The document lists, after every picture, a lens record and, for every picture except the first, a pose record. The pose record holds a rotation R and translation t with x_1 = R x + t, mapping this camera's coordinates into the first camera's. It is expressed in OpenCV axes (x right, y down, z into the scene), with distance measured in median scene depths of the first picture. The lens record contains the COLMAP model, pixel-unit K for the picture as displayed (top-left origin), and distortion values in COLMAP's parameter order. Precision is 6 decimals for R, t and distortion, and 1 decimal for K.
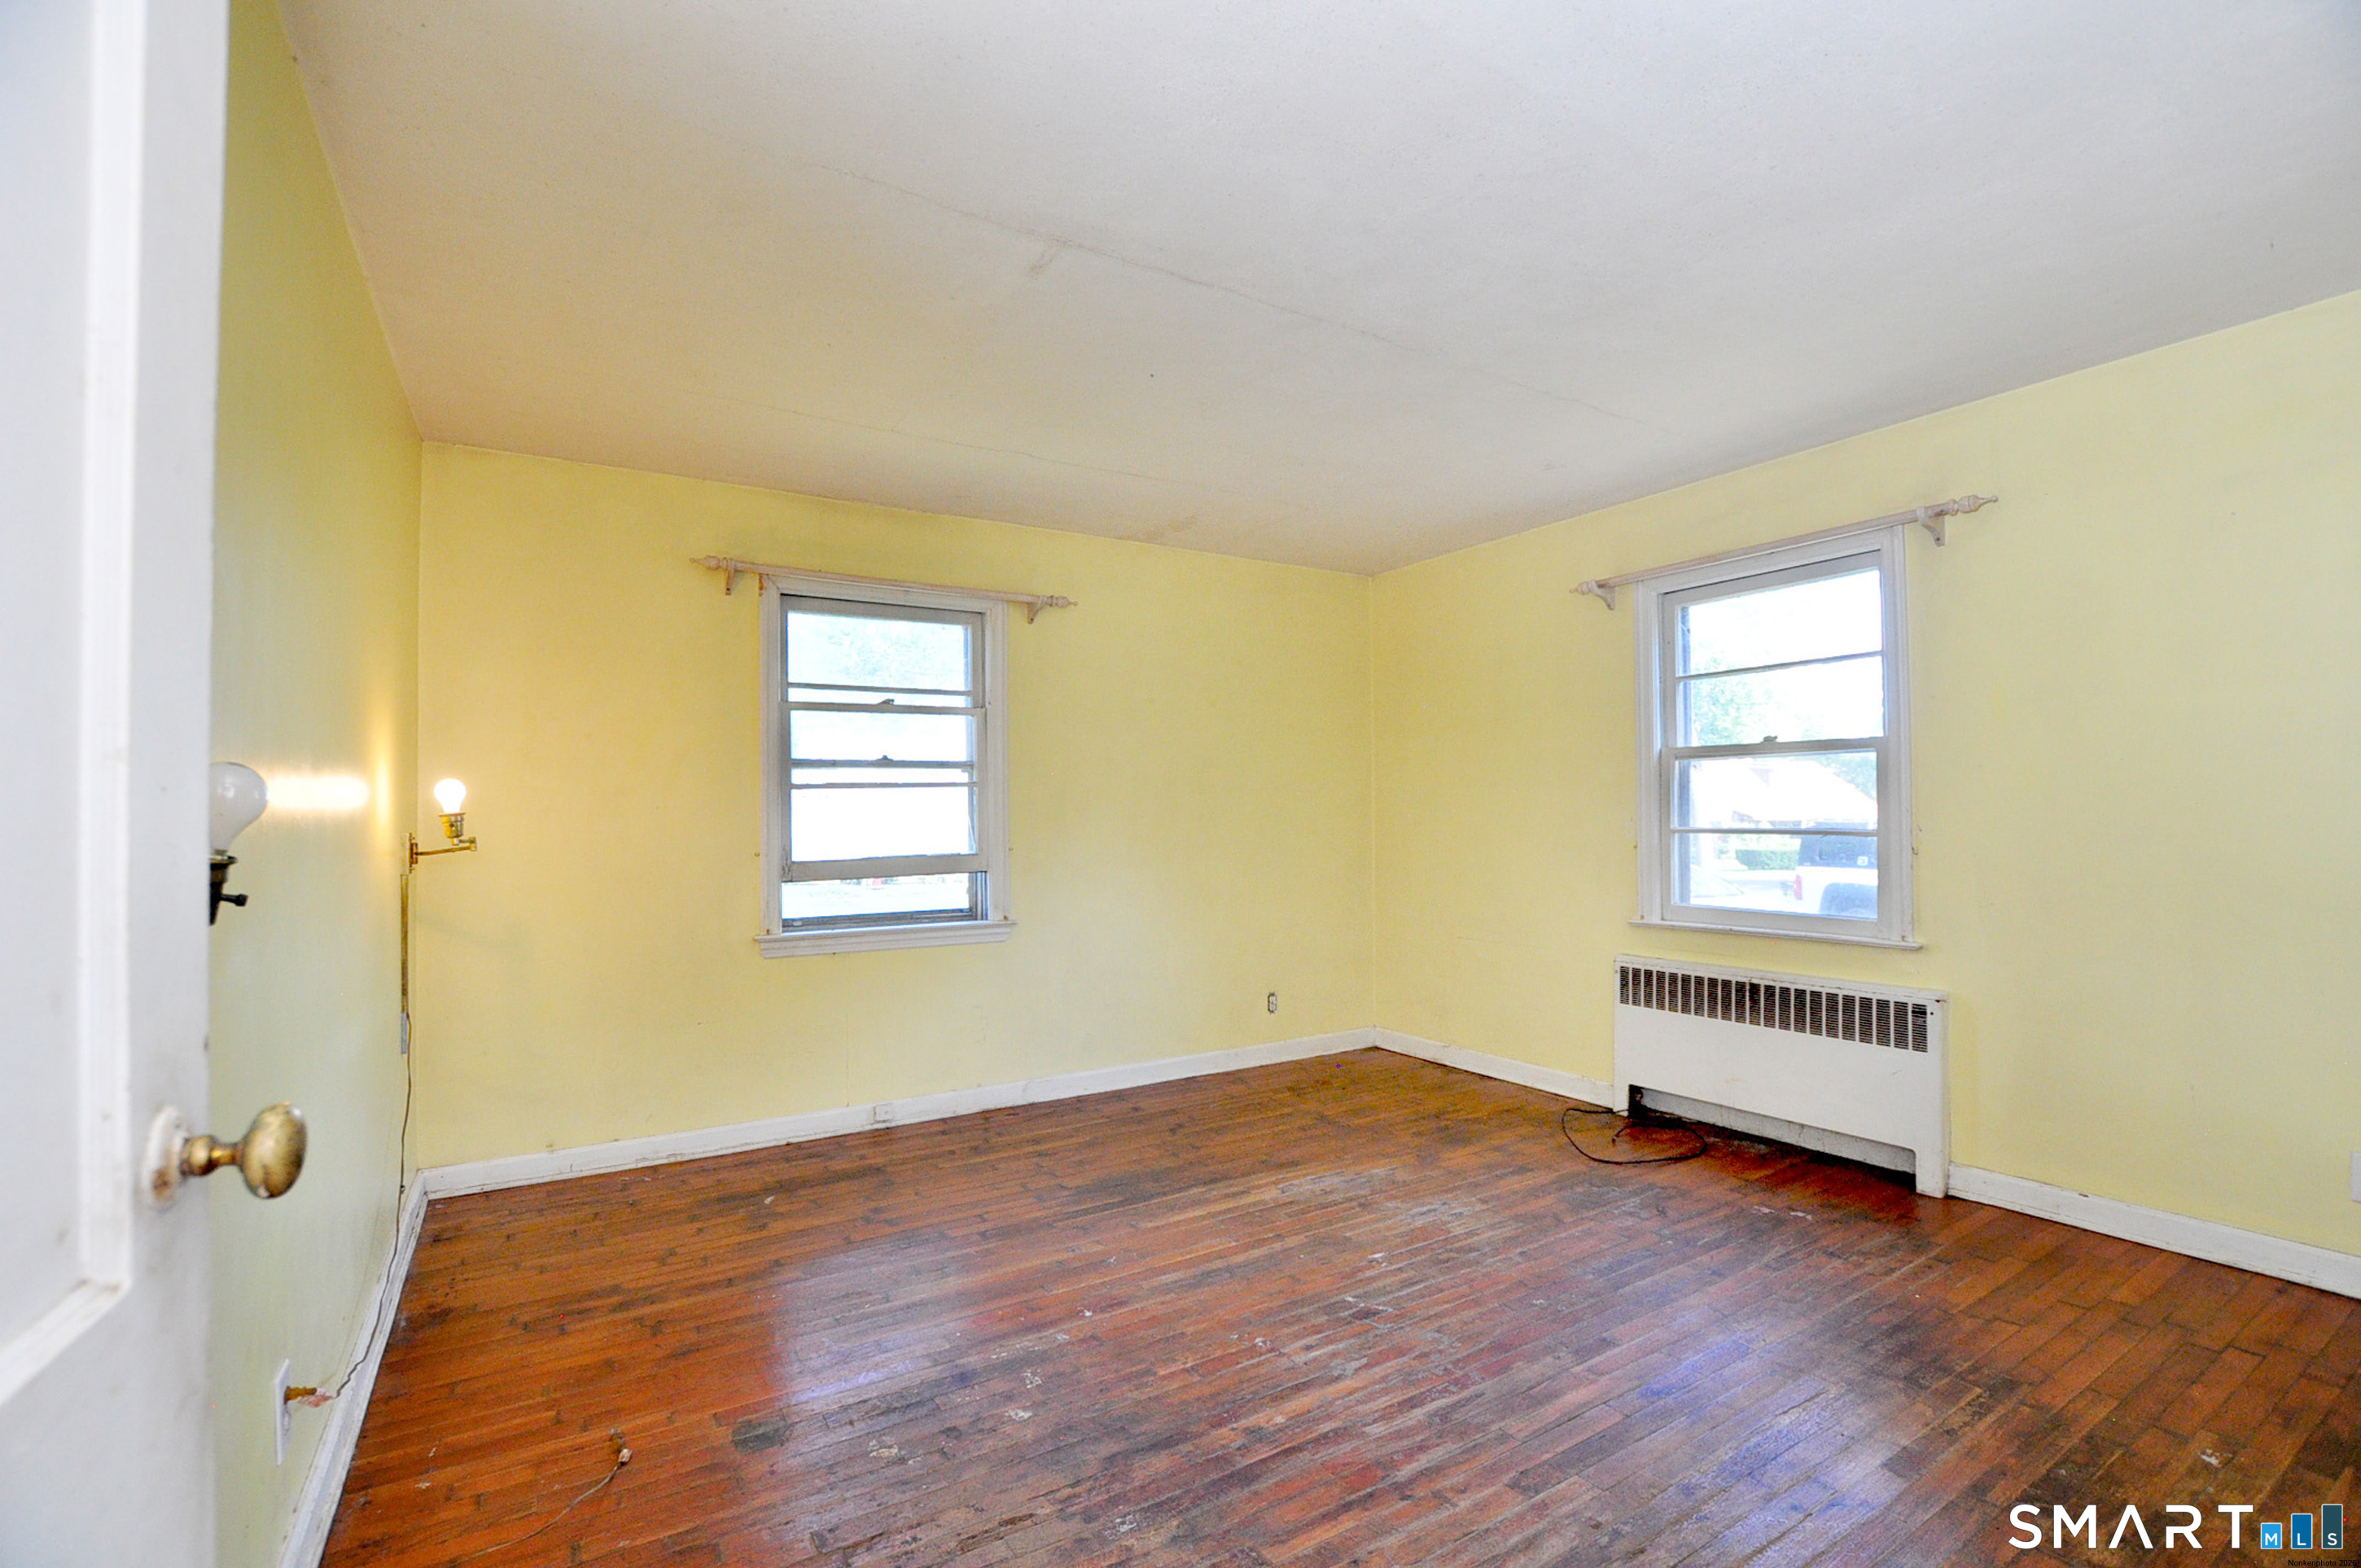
lens RADIAL K [[1037.4, 0, 1189.9], [0, 1037.4, 790.4], [0, 0, 1]] dist [-0.036387, 0.006174]
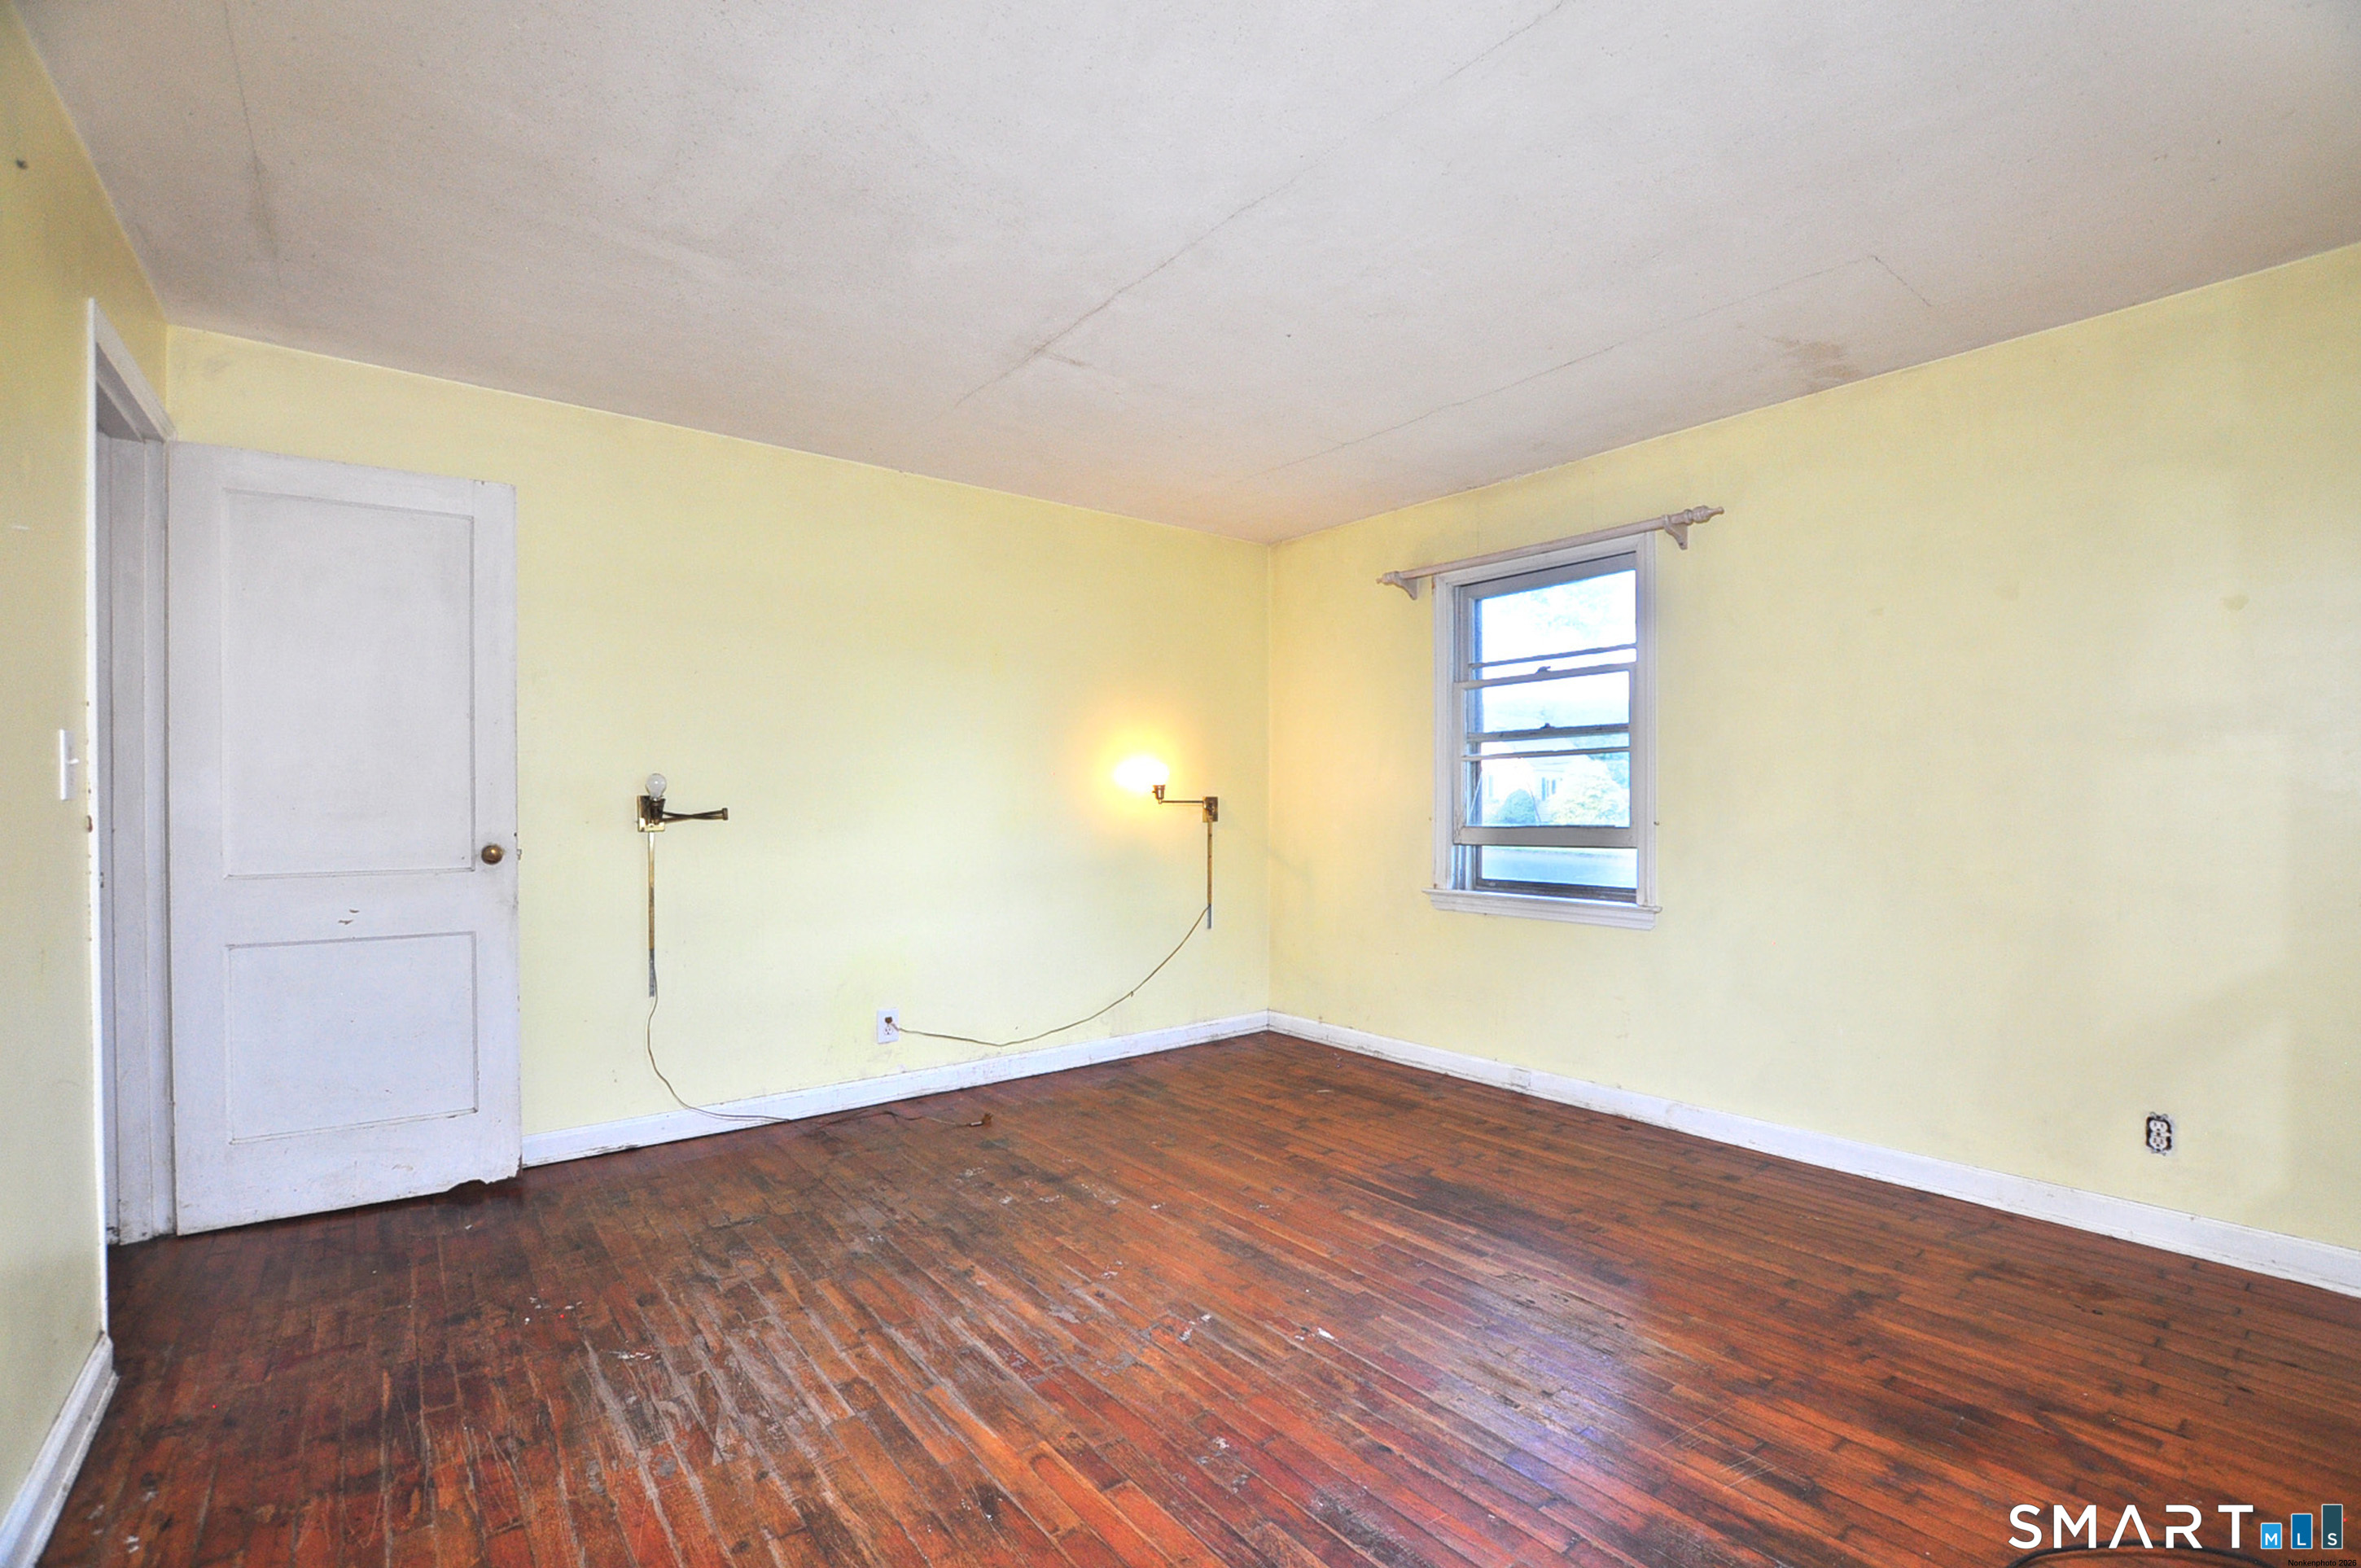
lens RADIAL K [[1037.4, 0, 1189.9], [0, 1037.4, 790.4], [0, 0, 1]] dist [-0.036387, 0.006174]
pose [[0.111502, 0.002880, -0.993760, 0.862689], [0.028450, 0.999577, 0.006089, 0.018856], [0.993357, -0.028951, 0.111373, 0.732656]]
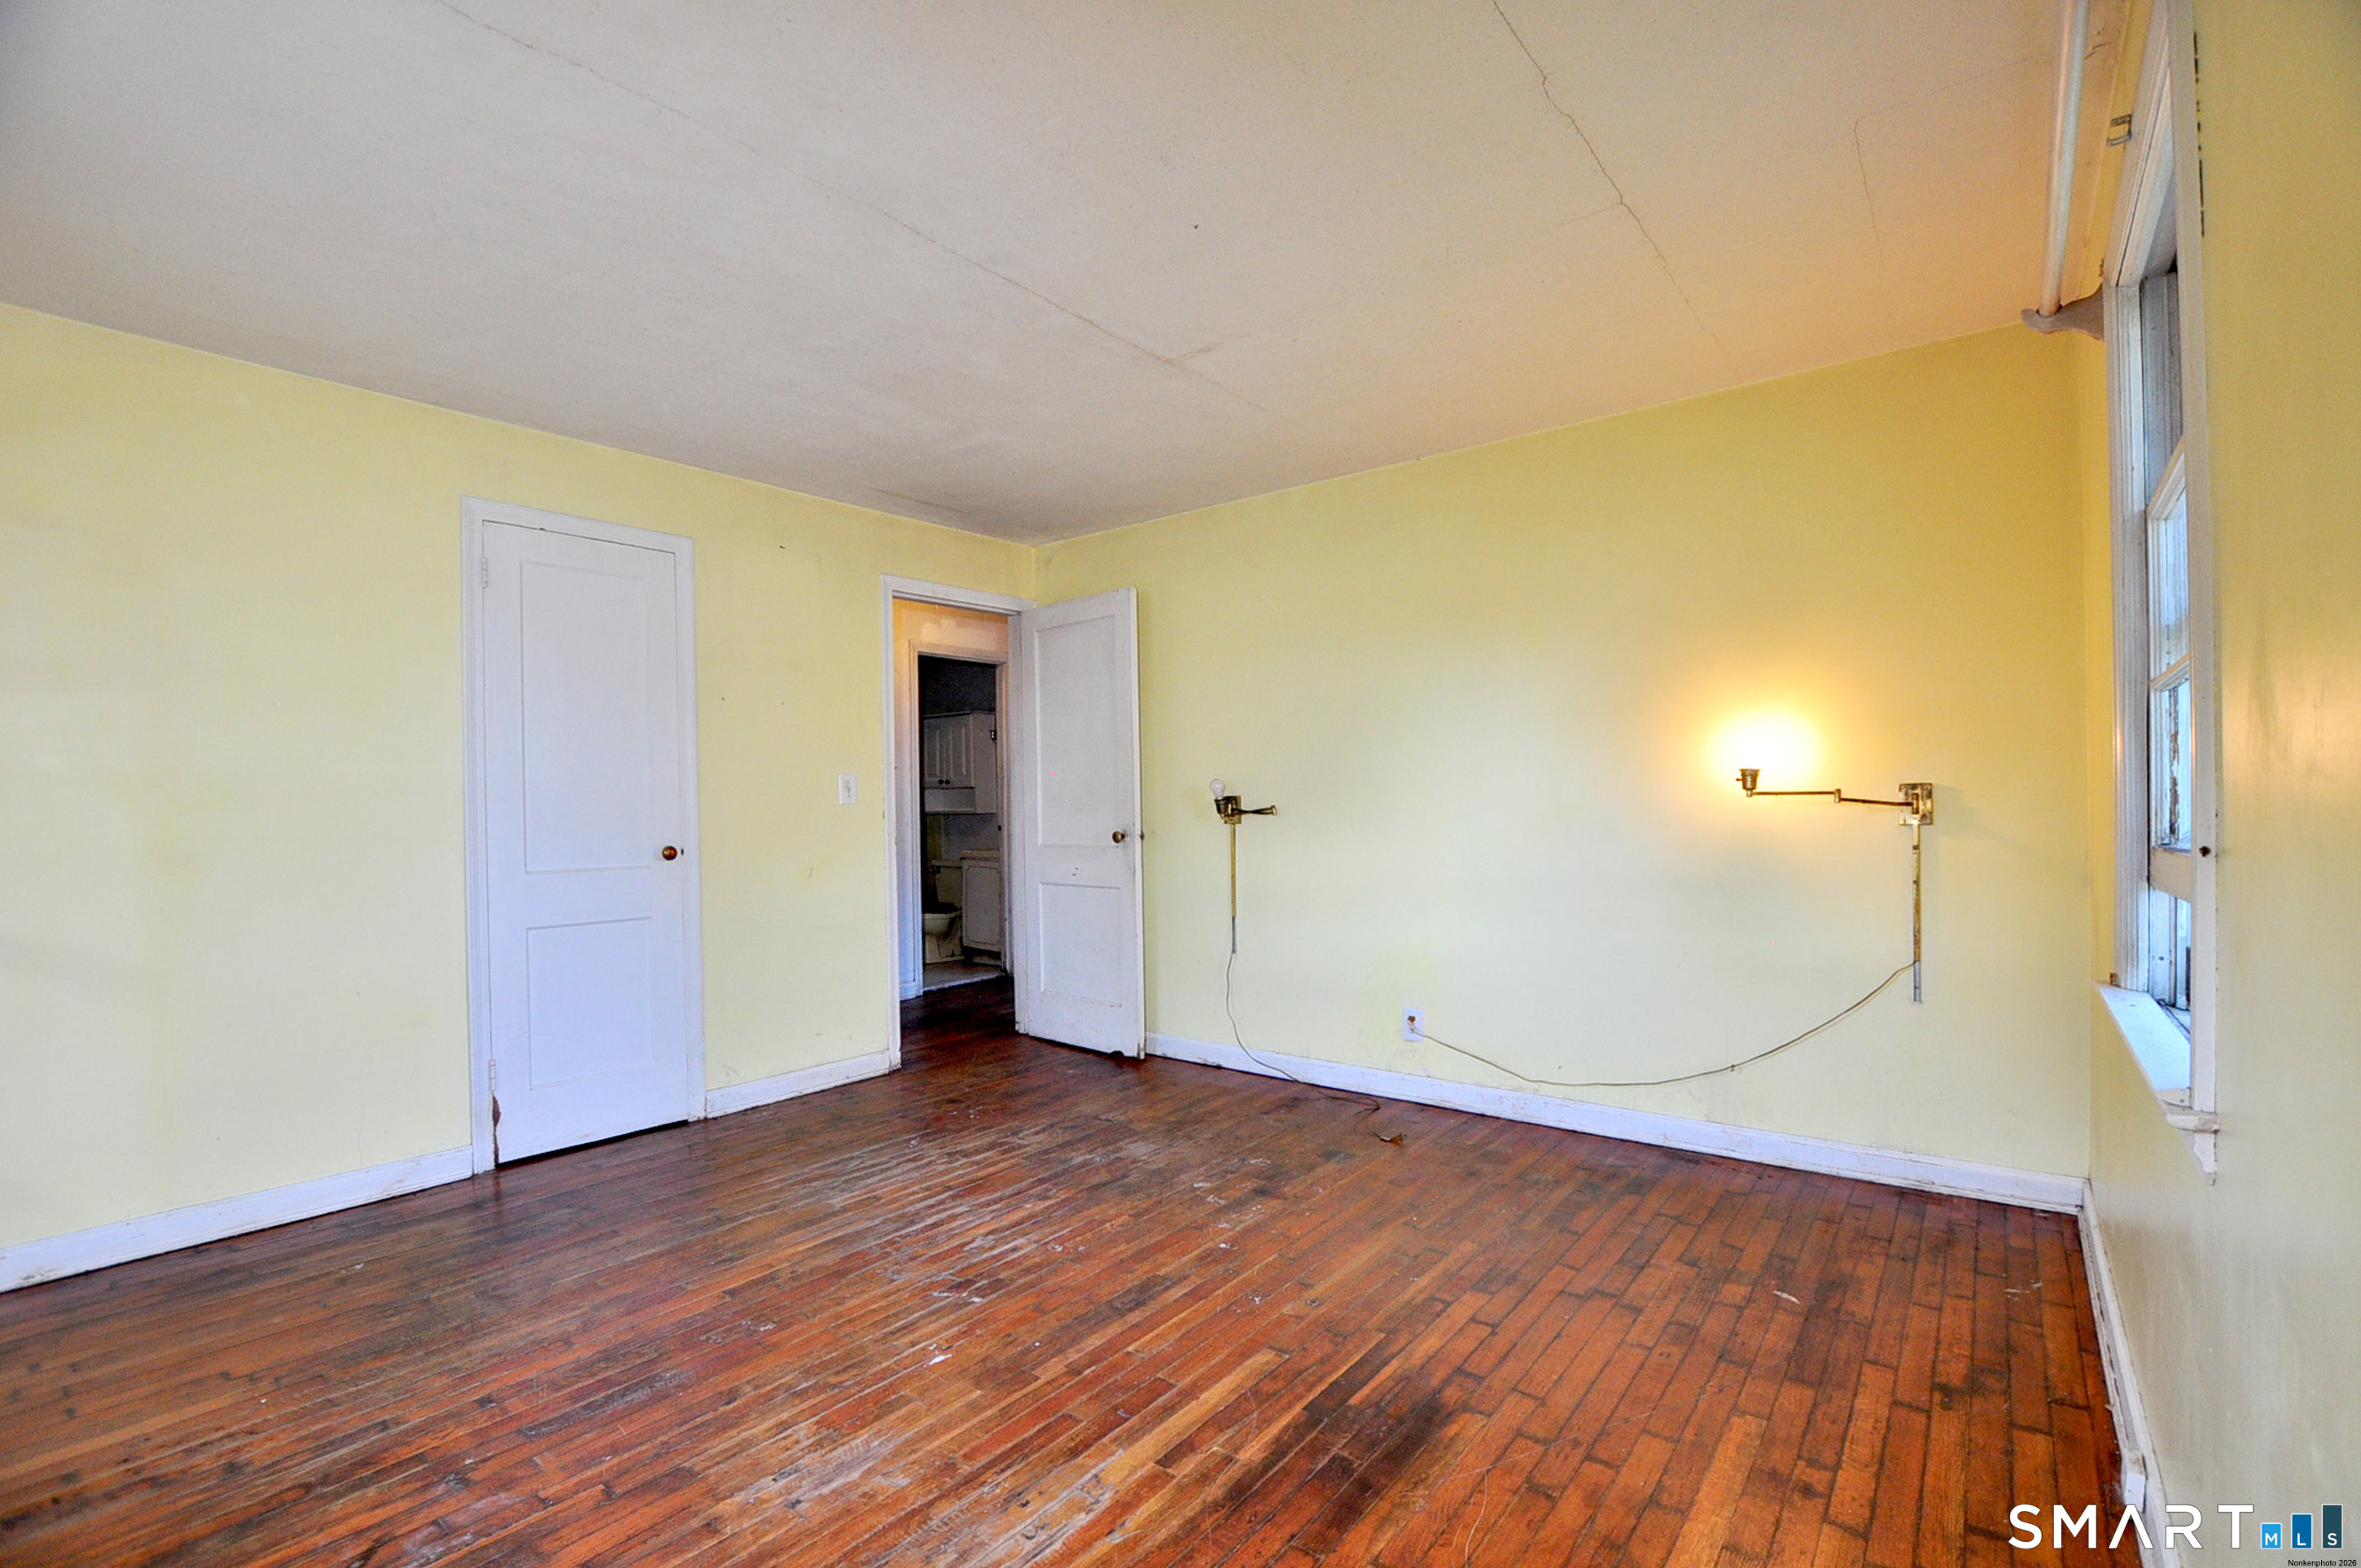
lens RADIAL K [[1037.4, 0, 1189.9], [0, 1037.4, 790.4], [0, 0, 1]] dist [-0.036387, 0.006174]
pose [[-0.942223, 0.020184, -0.334378, 0.226145], [0.033770, 0.998821, -0.034865, 0.055789], [0.333280, -0.044143, -0.941794, 1.609760]]
